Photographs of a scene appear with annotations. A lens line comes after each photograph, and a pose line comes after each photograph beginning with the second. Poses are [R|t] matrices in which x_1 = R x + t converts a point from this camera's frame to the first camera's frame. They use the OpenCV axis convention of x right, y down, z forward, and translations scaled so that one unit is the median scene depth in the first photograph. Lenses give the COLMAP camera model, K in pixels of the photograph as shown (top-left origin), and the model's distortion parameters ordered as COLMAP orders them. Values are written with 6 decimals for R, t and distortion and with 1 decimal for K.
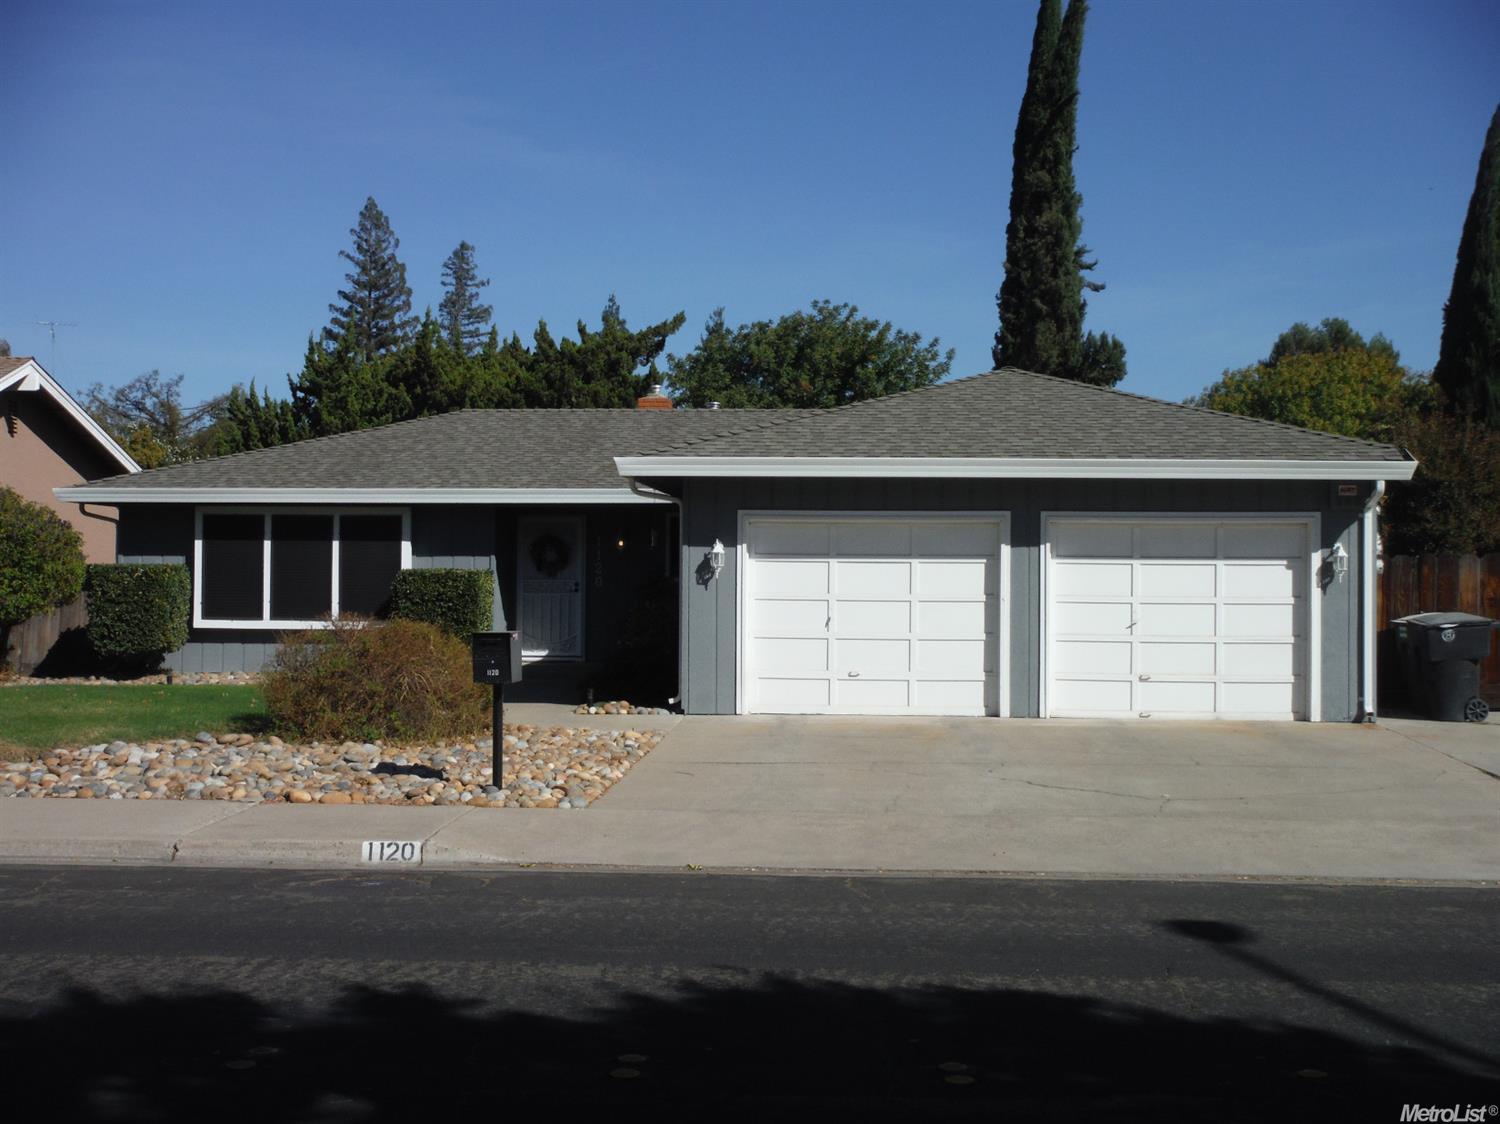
lens RADIAL K [[1888.8, 0, 750.0], [0, 1888.8, 562.0], [0, 0, 1]] dist [-0.015775, -0.029651]
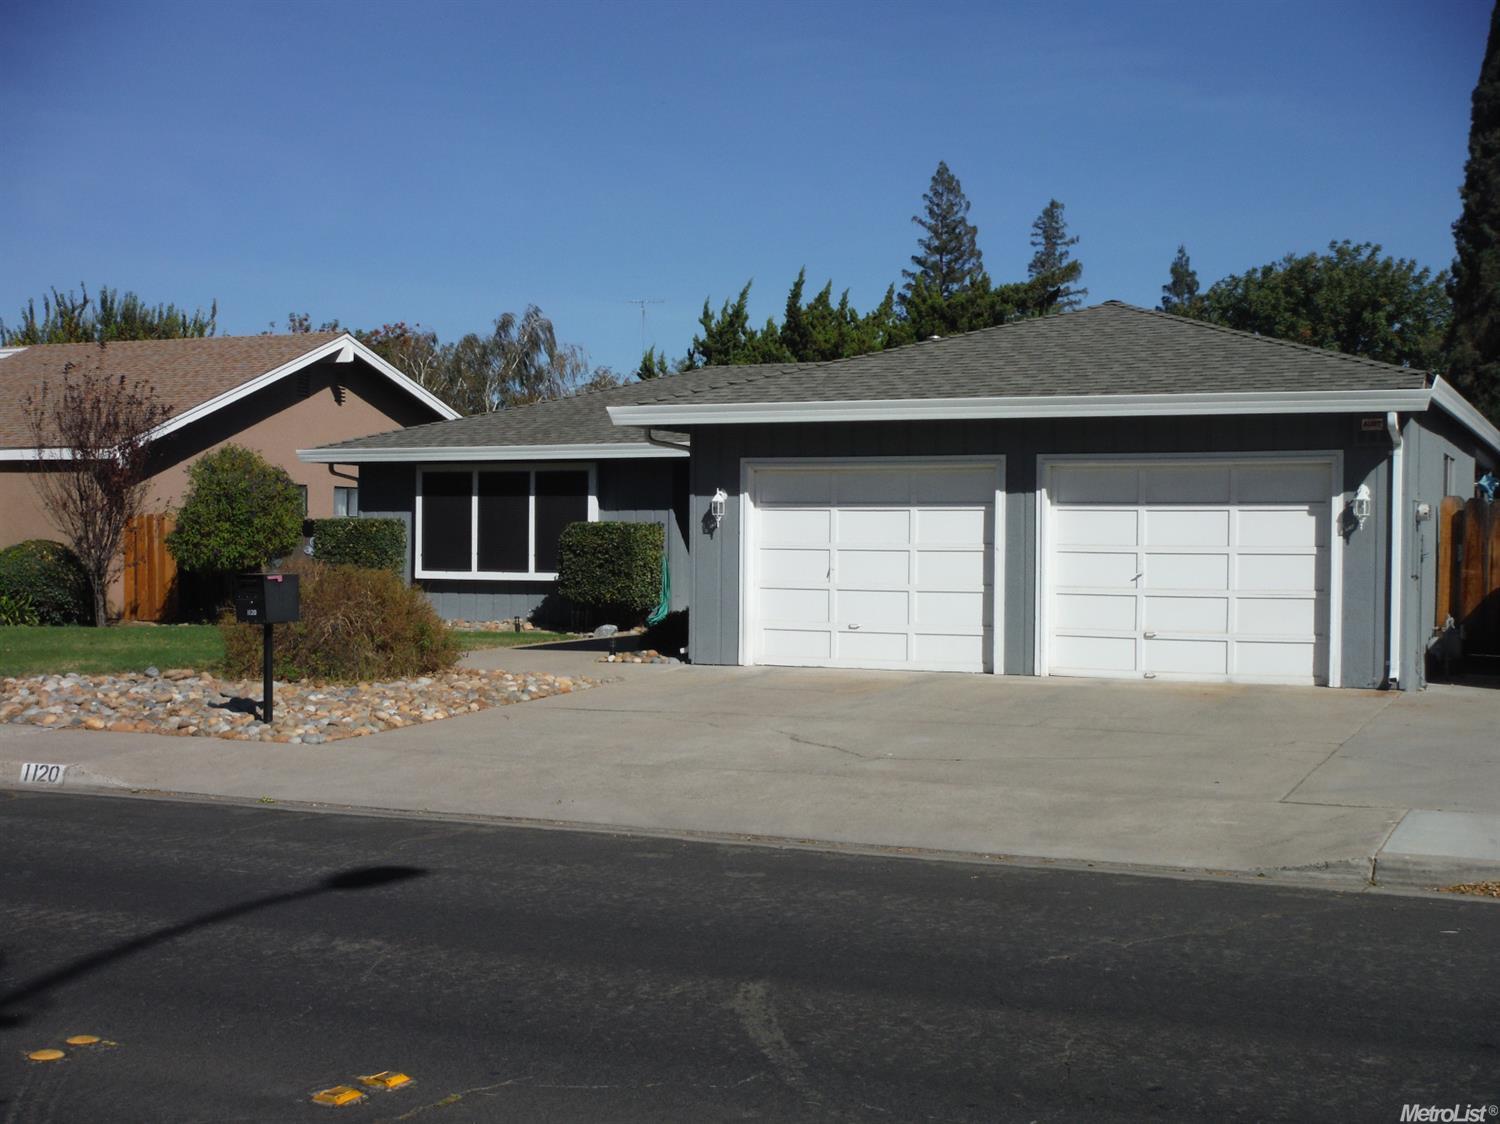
lens RADIAL K [[1888.8, 0, 750.0], [0, 1888.8, 562.0], [0, 0, 1]] dist [-0.015775, -0.029651]
pose [[0.939594, 0.003246, -0.342276, 0.334249], [0.003564, 0.999808, 0.019264, 0.007648], [0.342273, -0.019320, 0.939402, 0.074982]]
